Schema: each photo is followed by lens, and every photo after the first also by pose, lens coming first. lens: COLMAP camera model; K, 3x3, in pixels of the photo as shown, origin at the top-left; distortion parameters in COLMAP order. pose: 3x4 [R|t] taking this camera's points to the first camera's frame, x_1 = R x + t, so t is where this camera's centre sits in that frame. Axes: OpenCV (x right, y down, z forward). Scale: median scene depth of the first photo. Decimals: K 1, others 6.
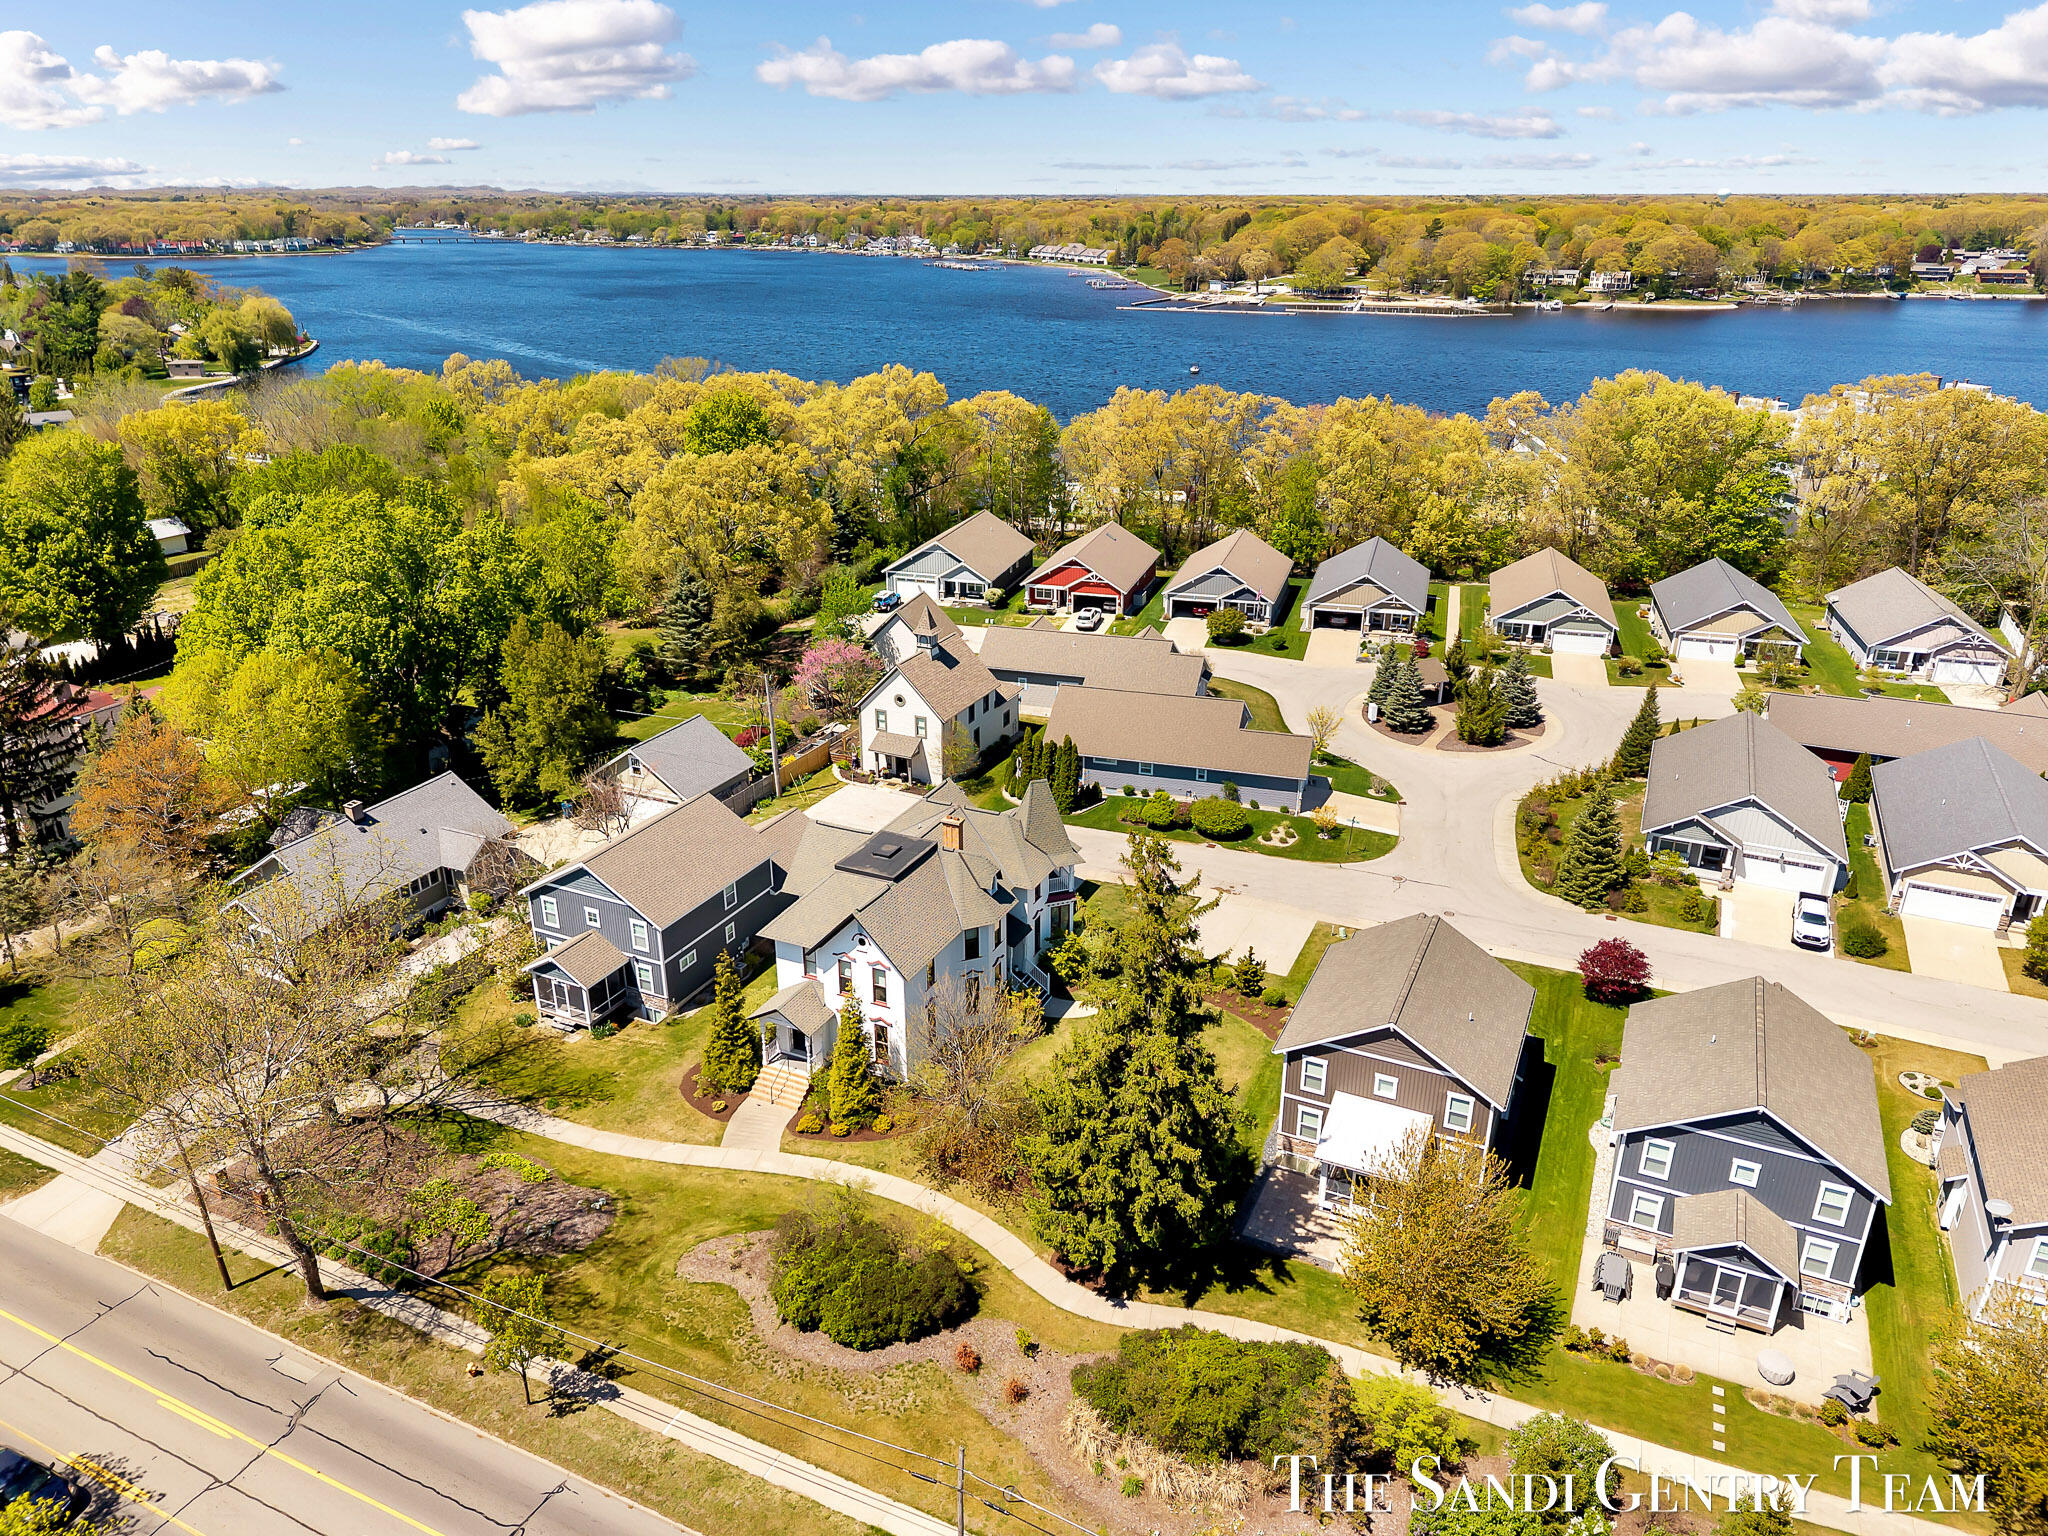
lens RADIAL K [[1384.3, 0, 1029.3], [0, 1384.3, 769.8], [0, 0, 1]] dist [0.024238, -0.022967]
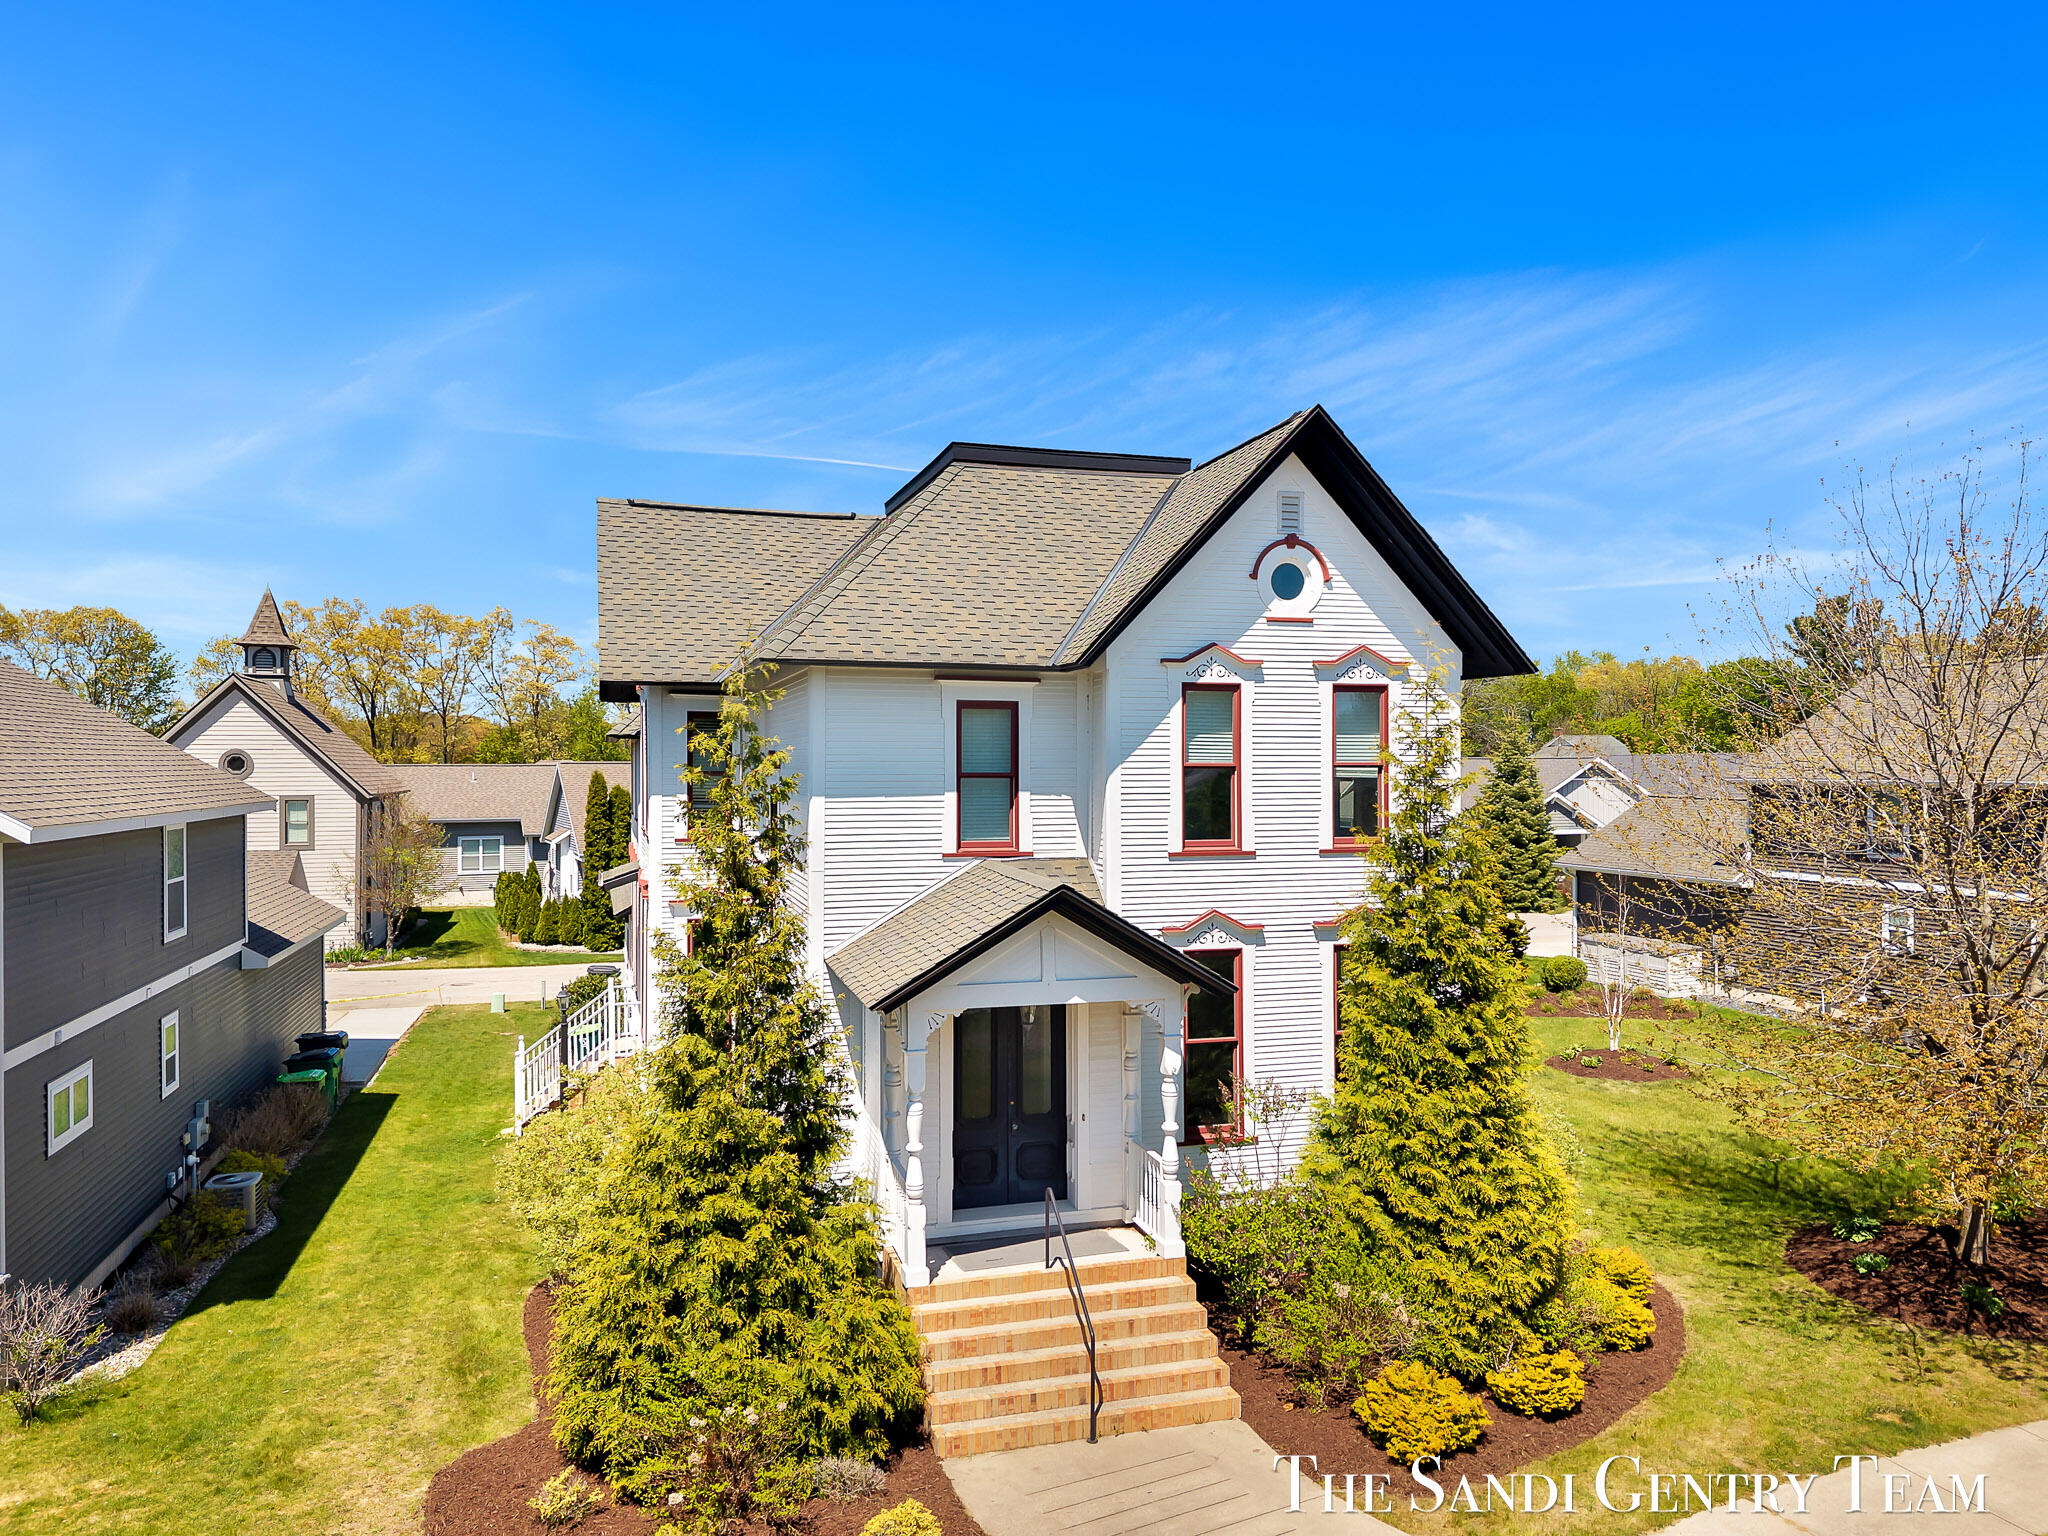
lens RADIAL K [[1396.9, 0, 1026.3], [0, 1396.9, 770.8], [0, 0, 1]] dist [0.049112, -0.060288]
pose [[0.741155, -0.003327, 0.671326, -0.214683], [0.256540, 0.925499, -0.278638, 0.141735], [-0.620385, 0.378736, 0.686791, 0.576717]]
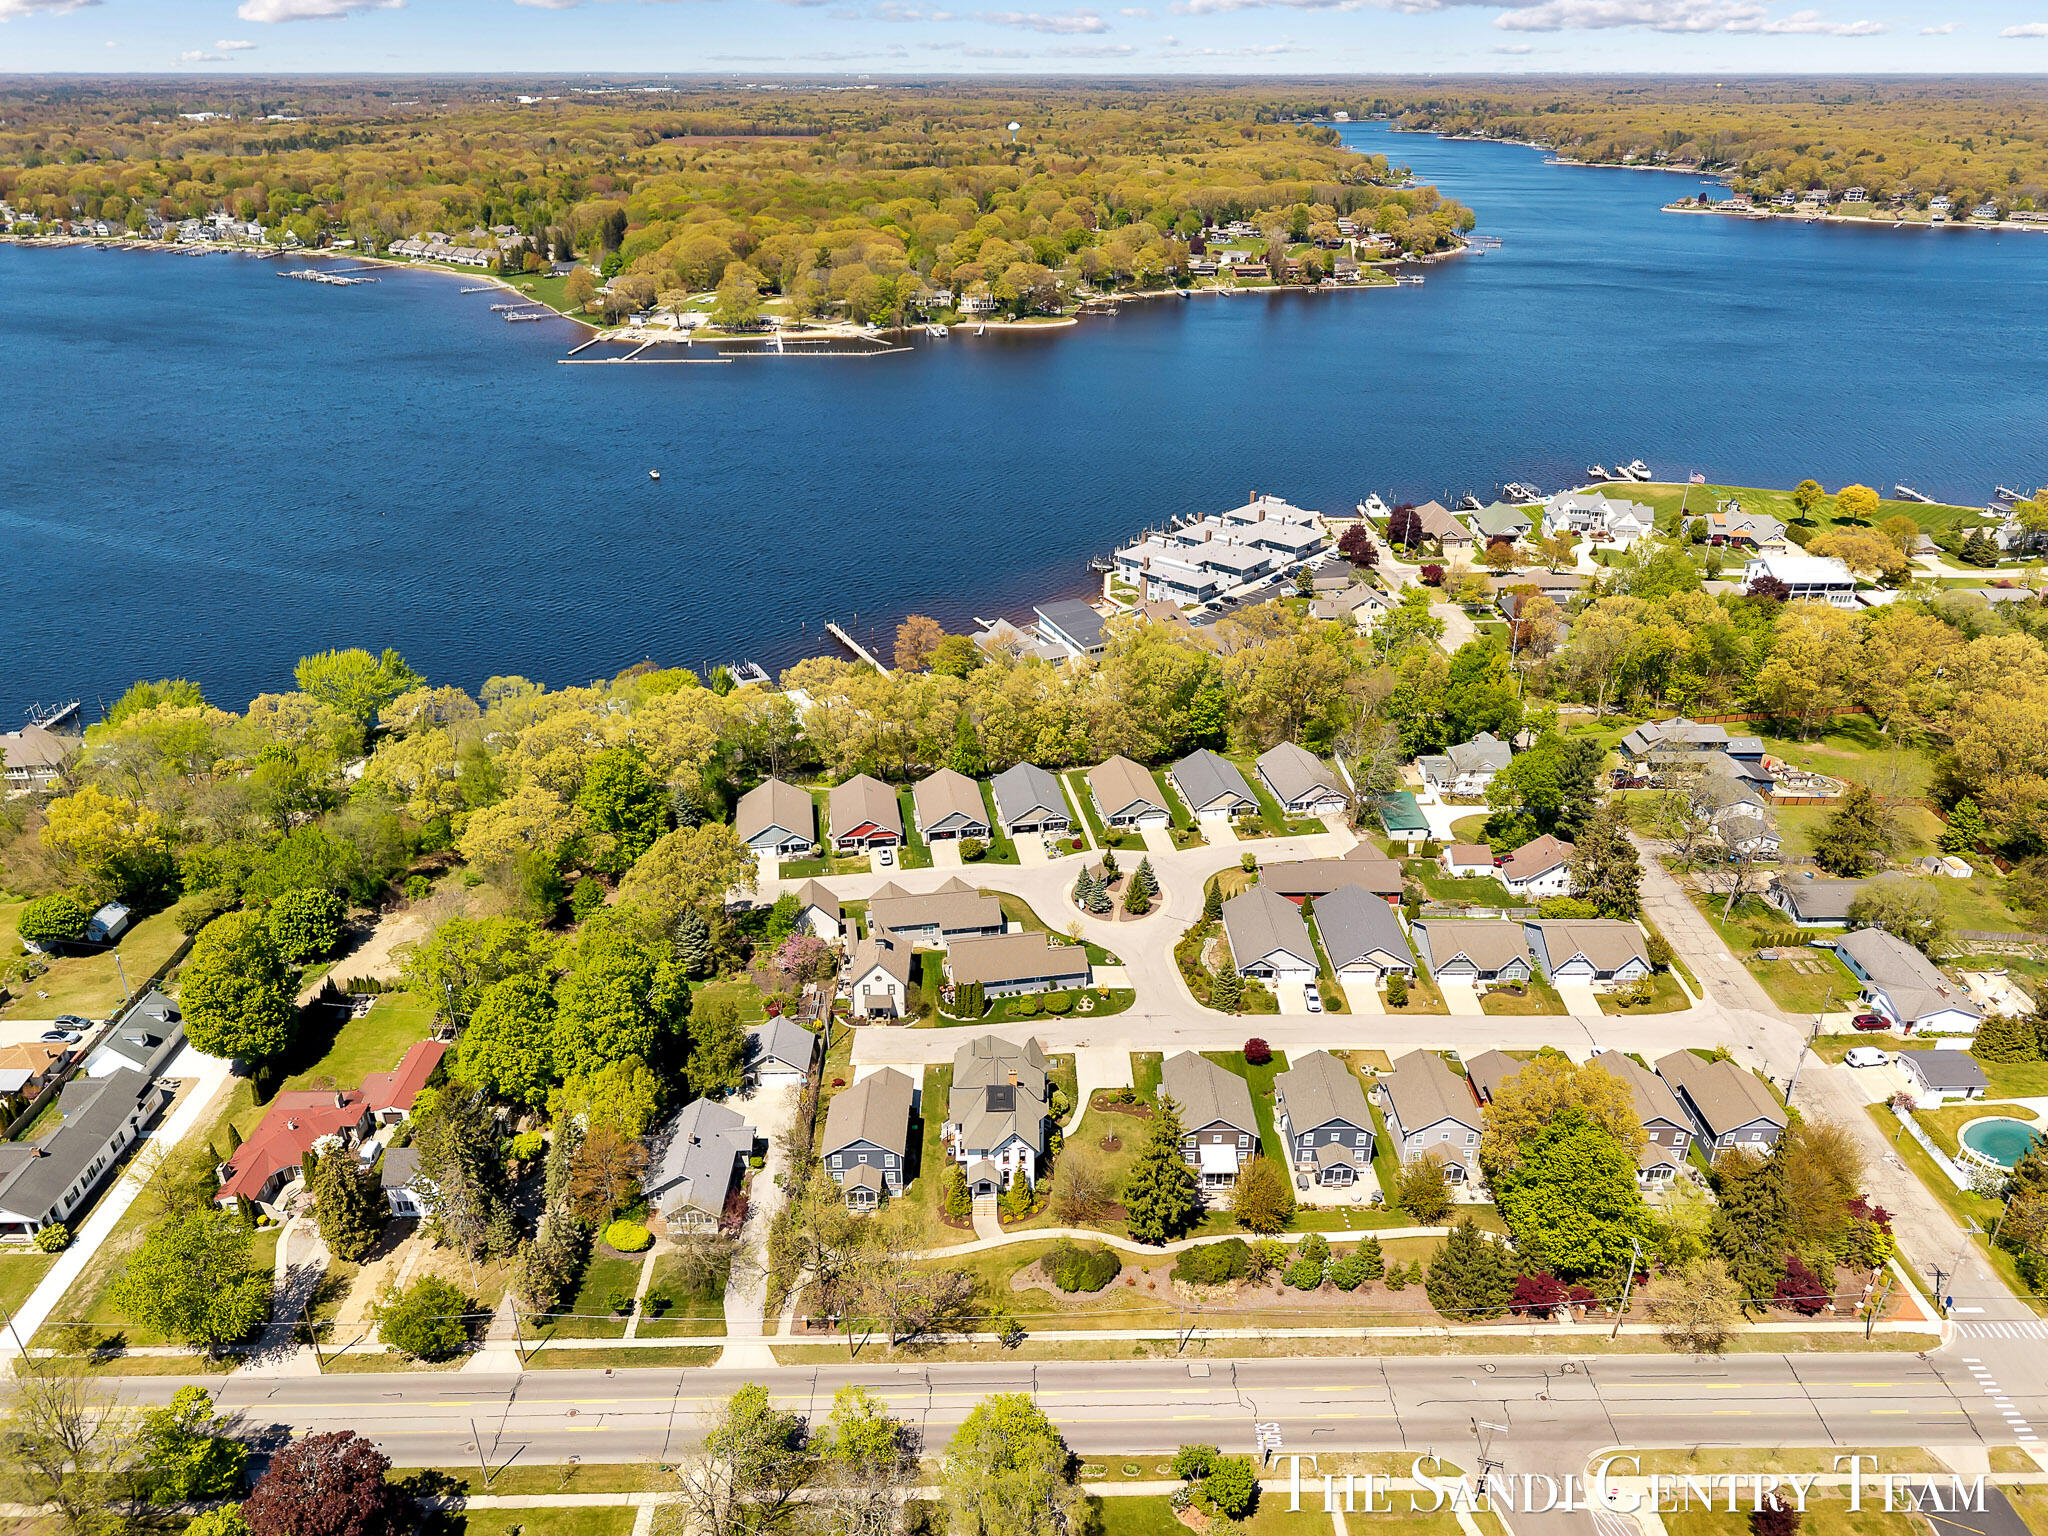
lens RADIAL K [[1396.9, 0, 1026.3], [0, 1396.9, 770.8], [0, 0, 1]] dist [0.049112, -0.060288]
pose [[0.898348, -0.197631, 0.392317, -0.625701], [0.169345, 0.979858, 0.105833, -0.513373], [-0.405331, -0.028638, 0.913721, -0.828307]]
